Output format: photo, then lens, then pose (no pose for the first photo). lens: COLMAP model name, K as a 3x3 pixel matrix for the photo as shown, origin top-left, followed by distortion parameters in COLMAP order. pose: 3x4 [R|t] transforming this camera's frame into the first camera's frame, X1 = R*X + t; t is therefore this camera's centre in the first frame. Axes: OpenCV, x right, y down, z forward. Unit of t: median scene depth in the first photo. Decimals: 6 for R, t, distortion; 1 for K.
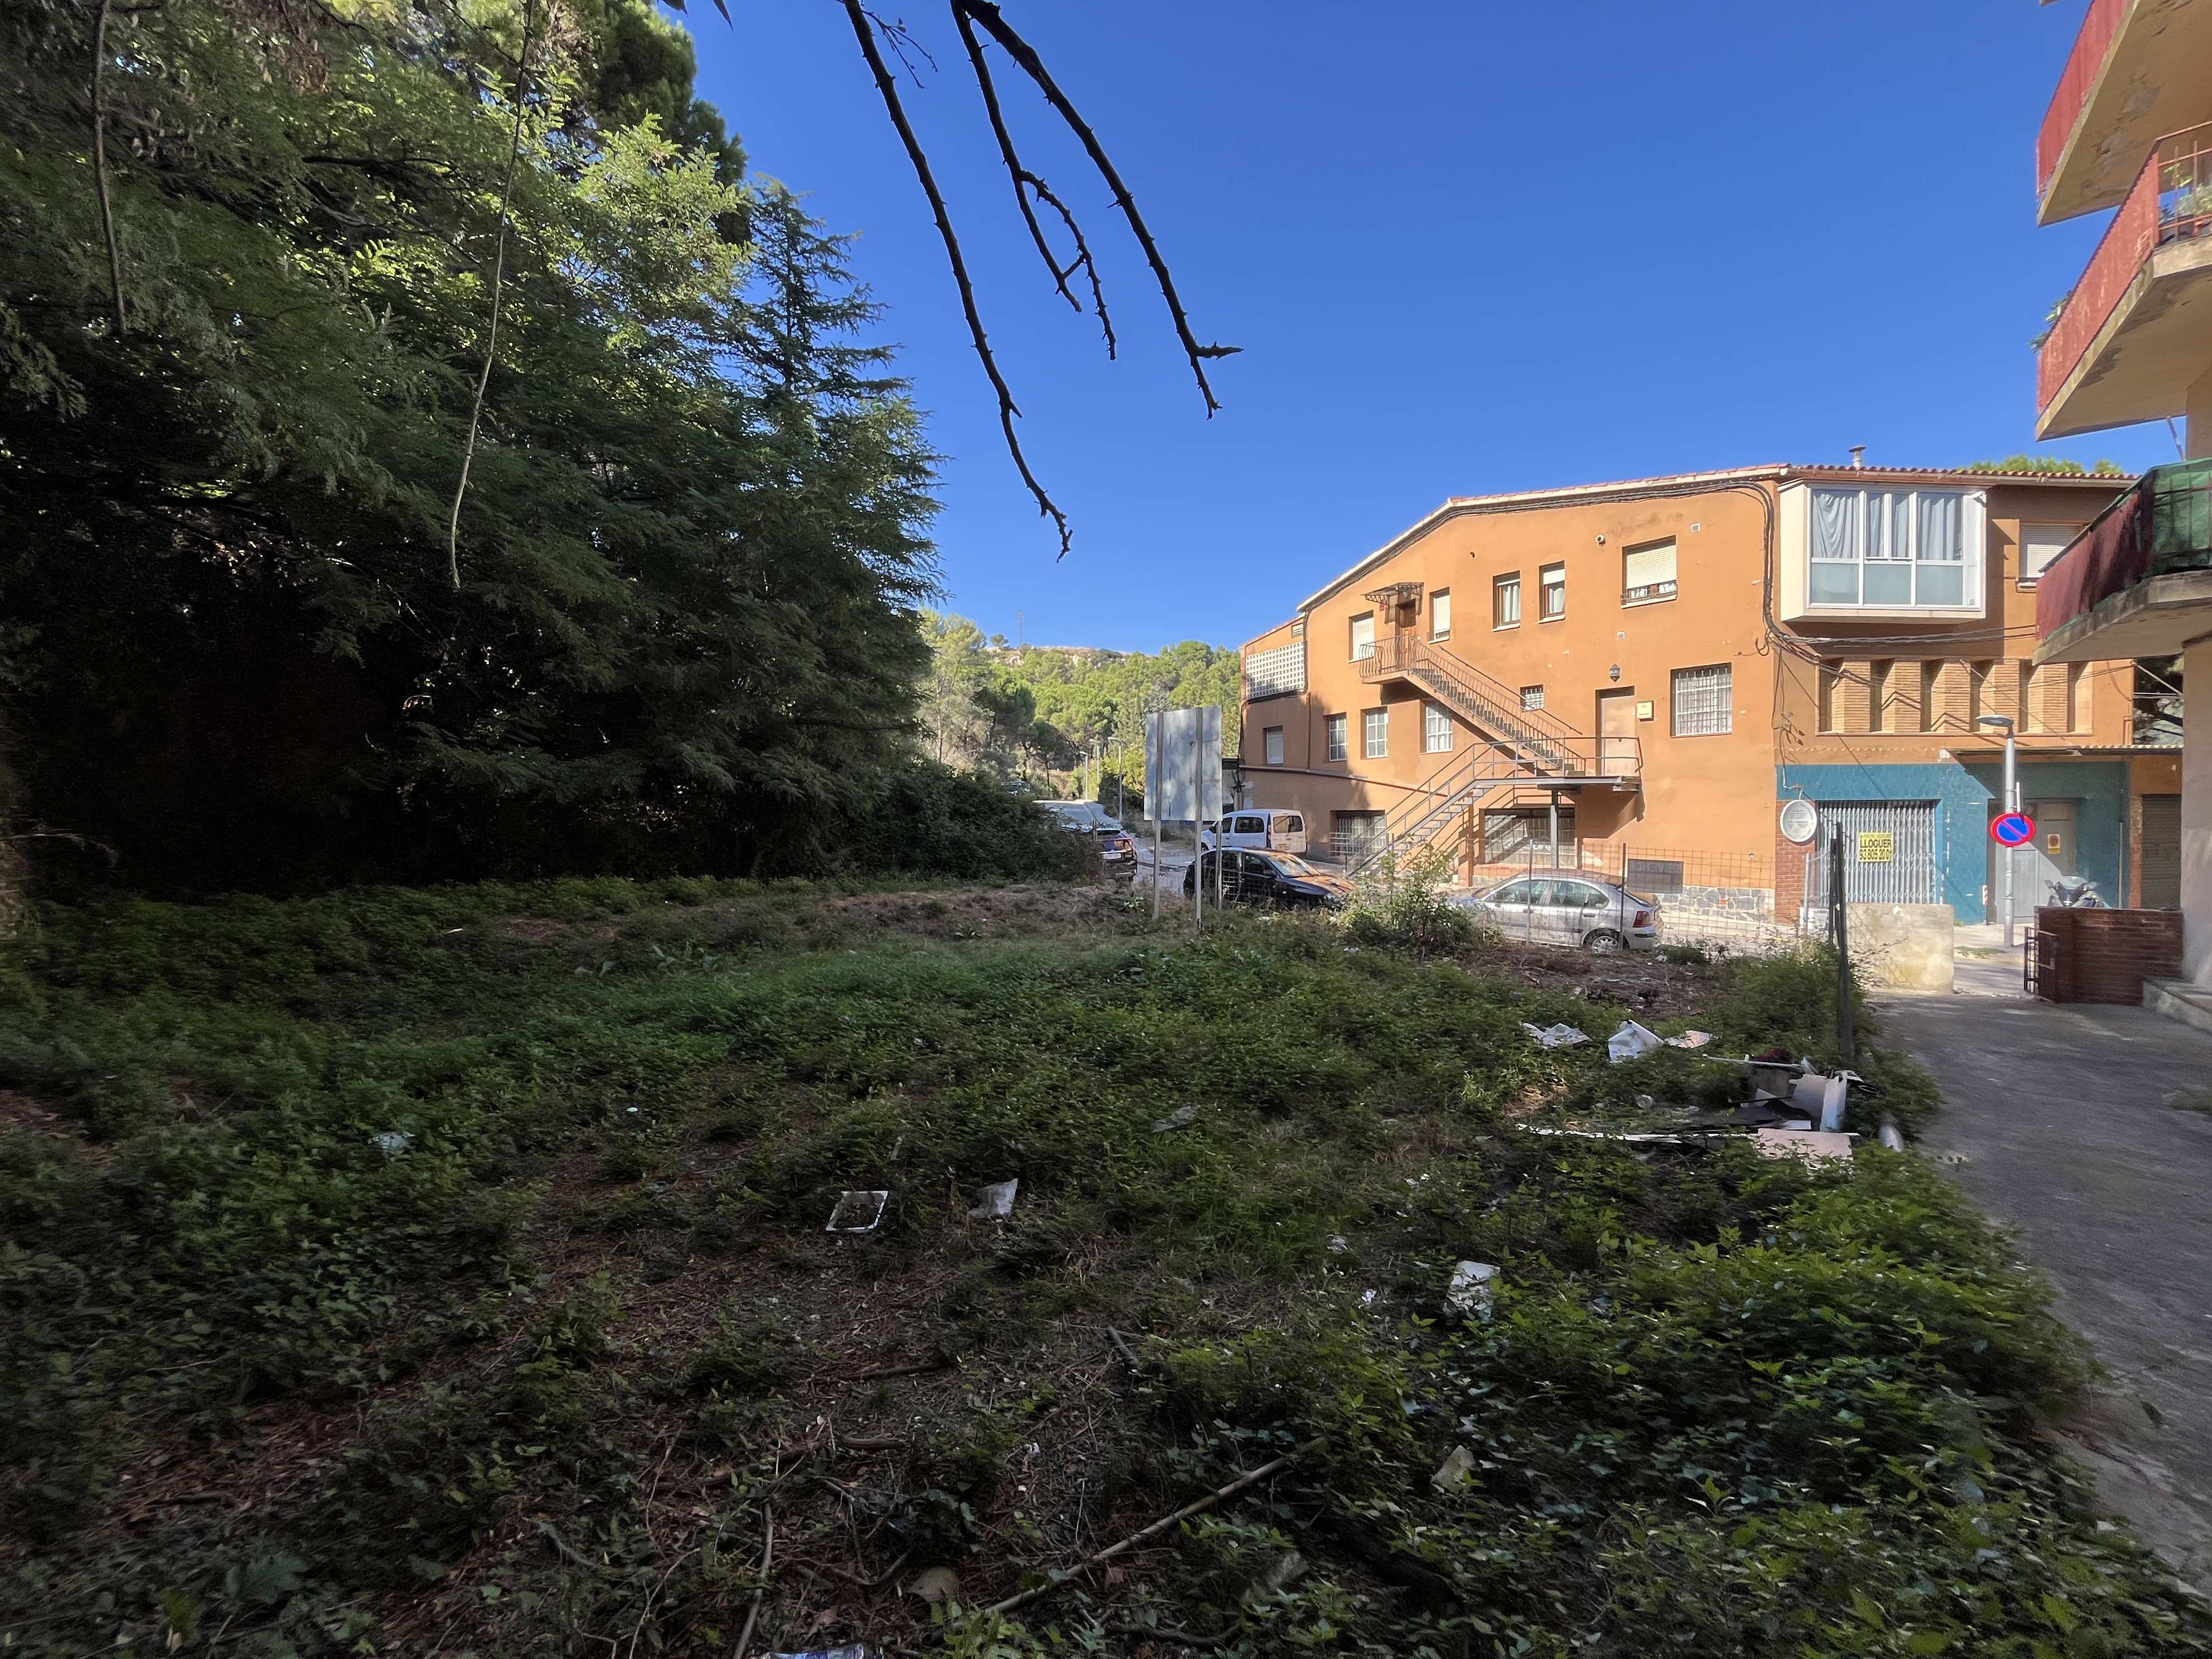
lens RADIAL K [[899.6, 0, 1102.9], [0, 899.6, 828.3], [0, 0, 1]] dist [-0.002042, 0.000216]
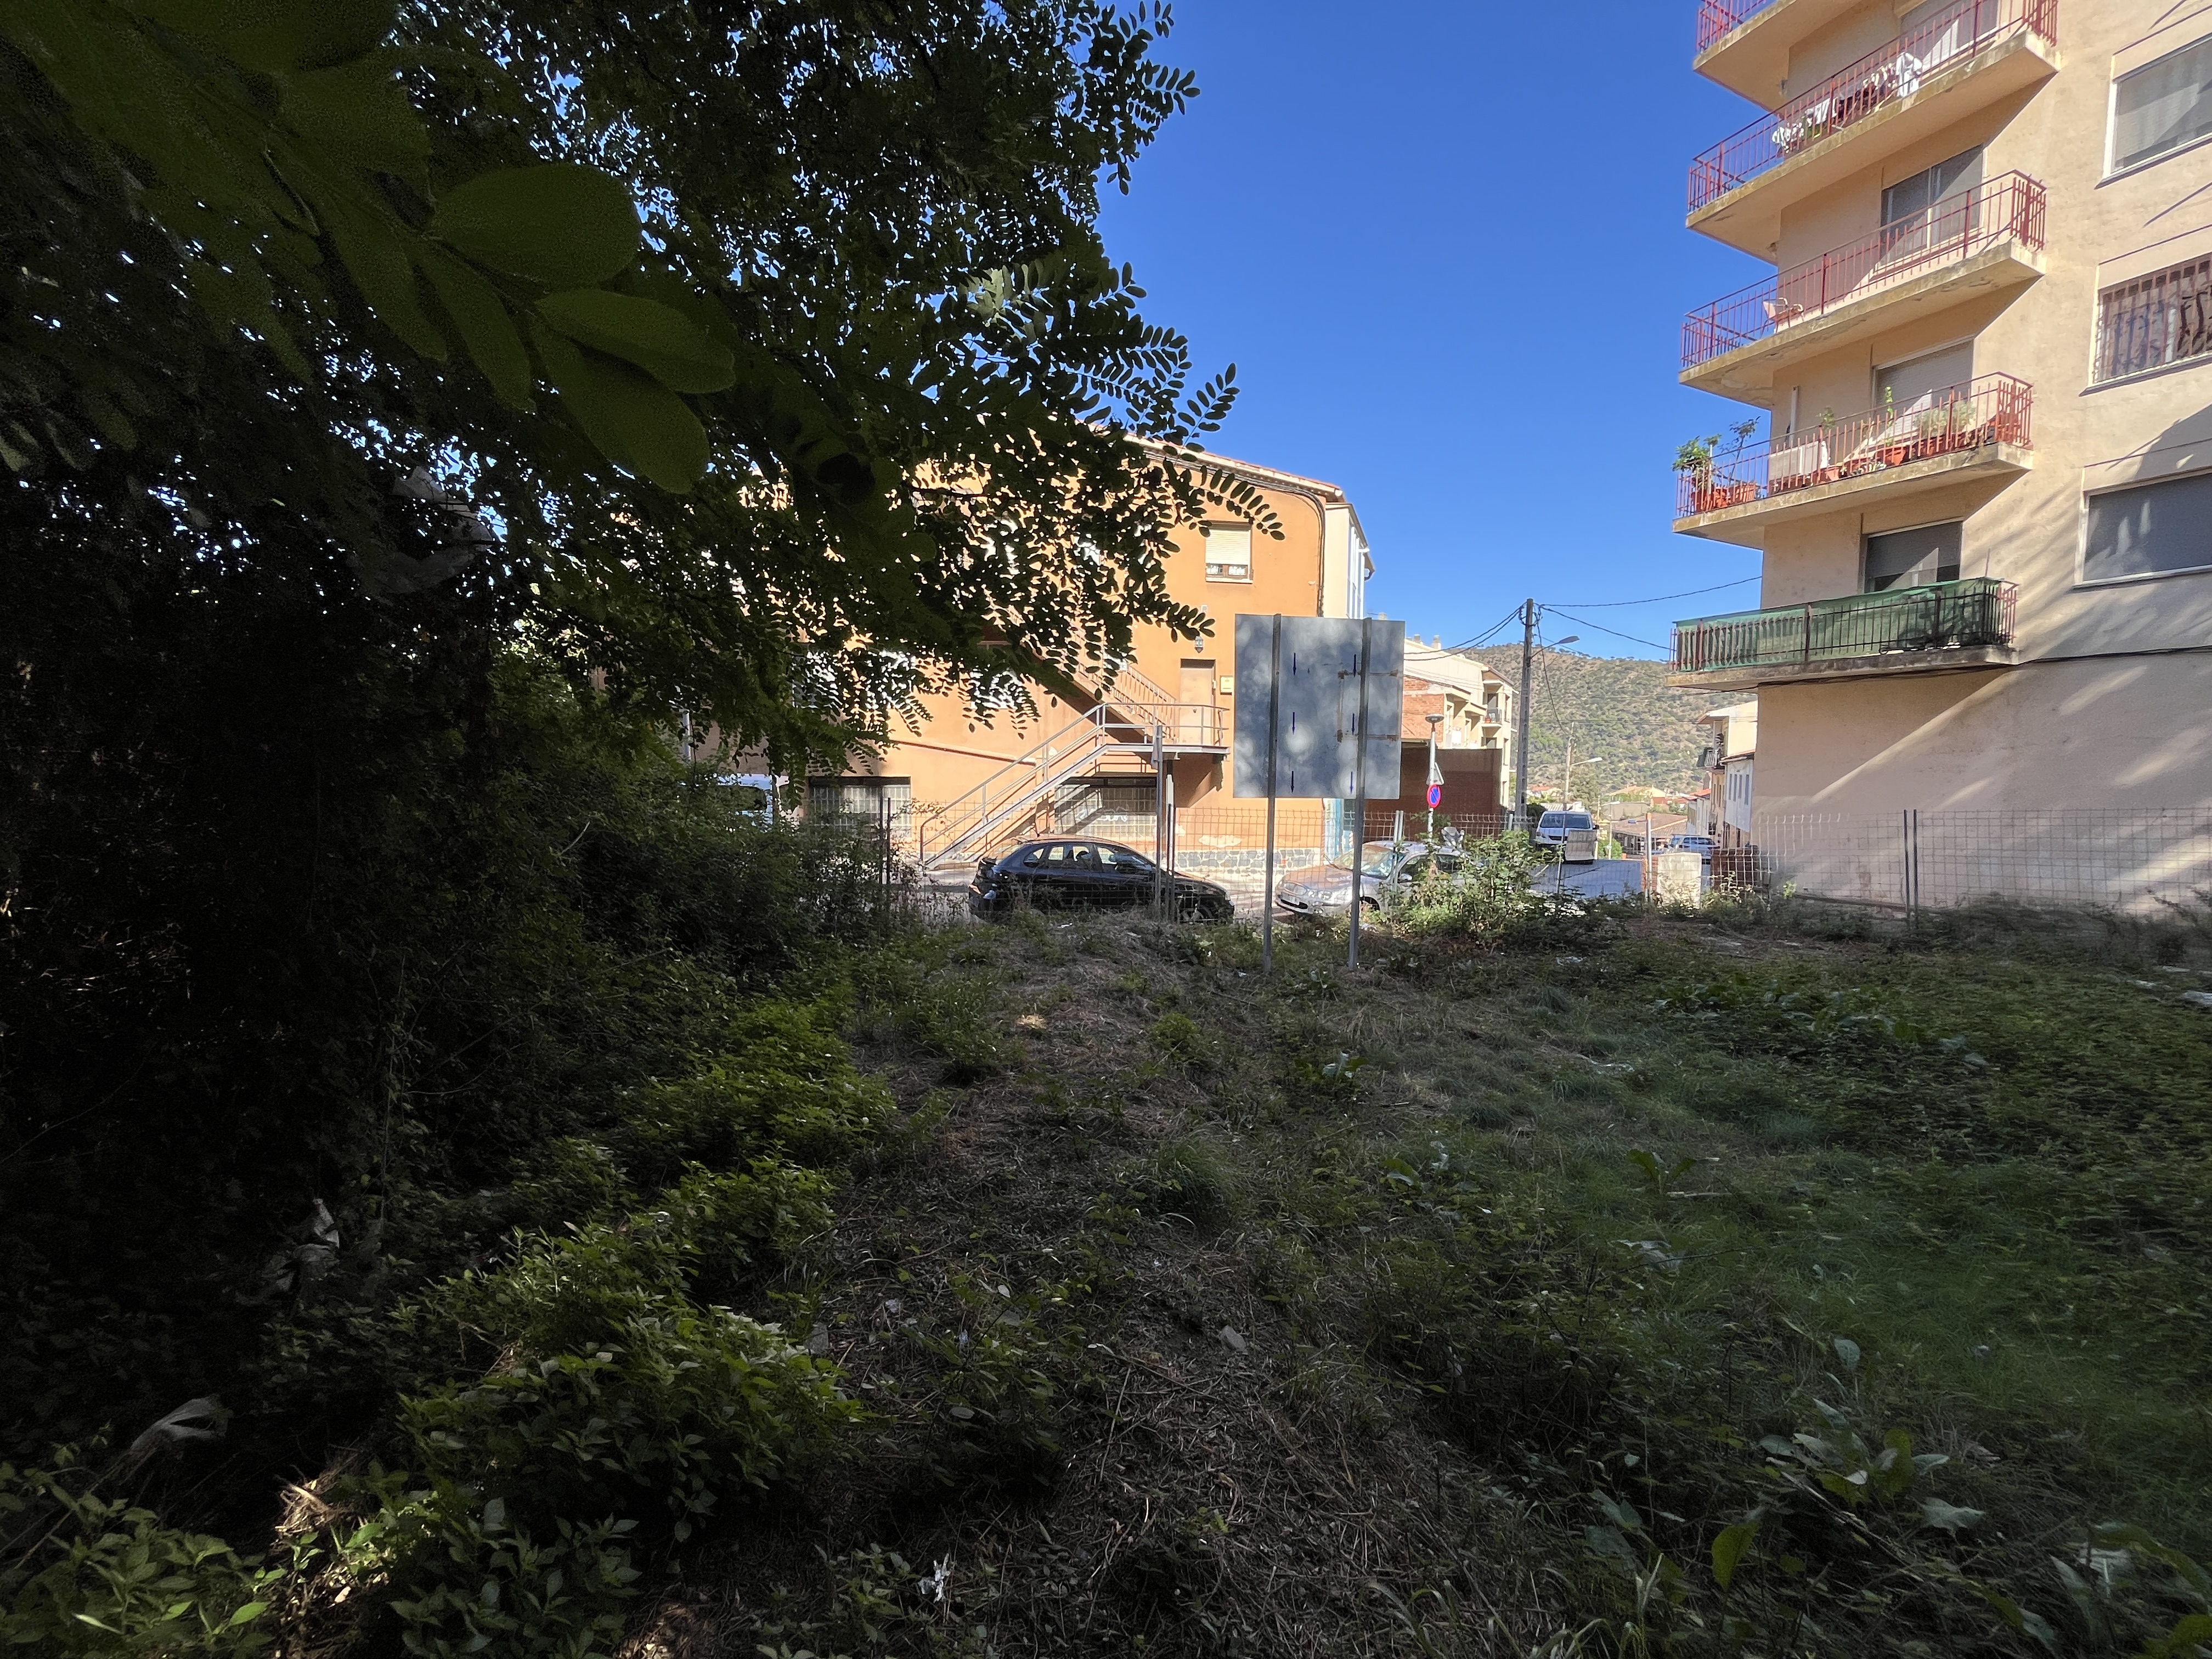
lens RADIAL K [[899.6, 0, 1102.8], [0, 899.6, 824.1], [0, 0, 1]] dist [-0.002042, 0.000216]
pose [[0.461138, -0.041645, 0.886350, -0.440768], [0.008045, 0.999053, 0.042754, -0.016481], [-0.887292, -0.012585, 0.461037, 0.714088]]
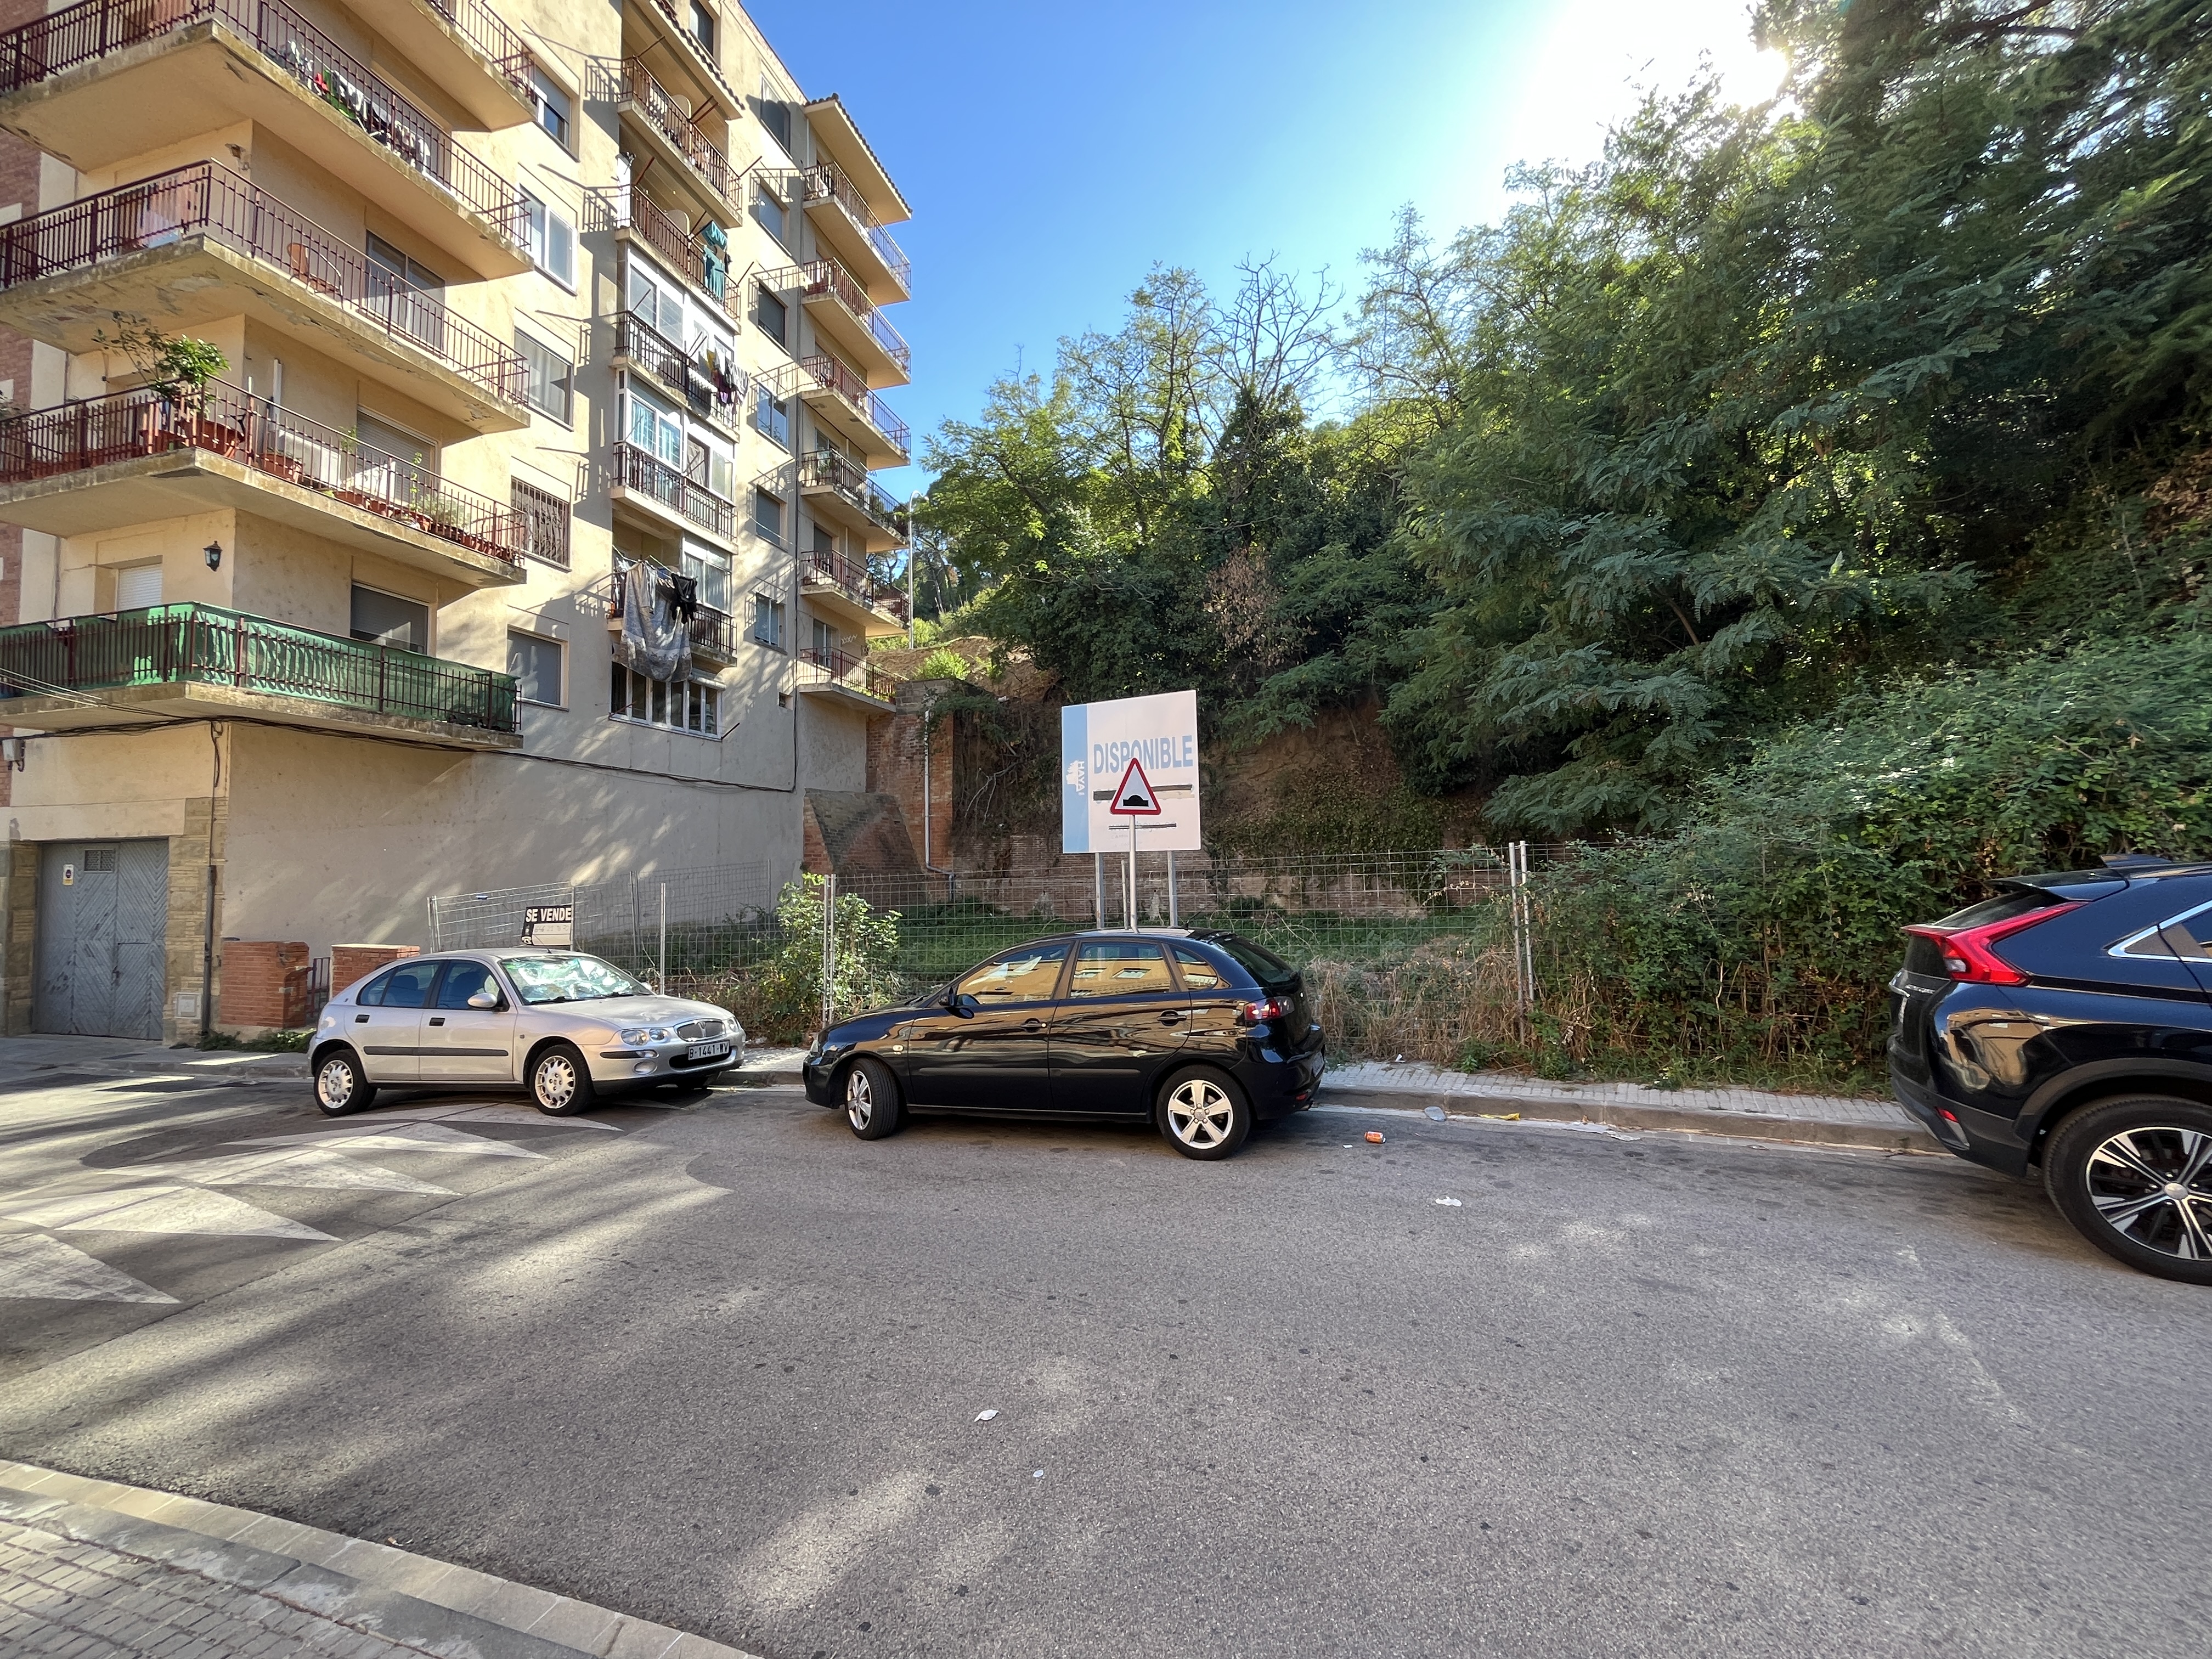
lens RADIAL K [[899.6, 0, 1103.5], [0, 899.6, 829.0], [0, 0, 1]] dist [-0.002042, 0.000216]
pose [[-0.926792, -0.000531, -0.375575, 0.314366], [0.008949, 0.999684, -0.023496, -0.009528], [0.375469, -0.025137, -0.926494, 1.394107]]
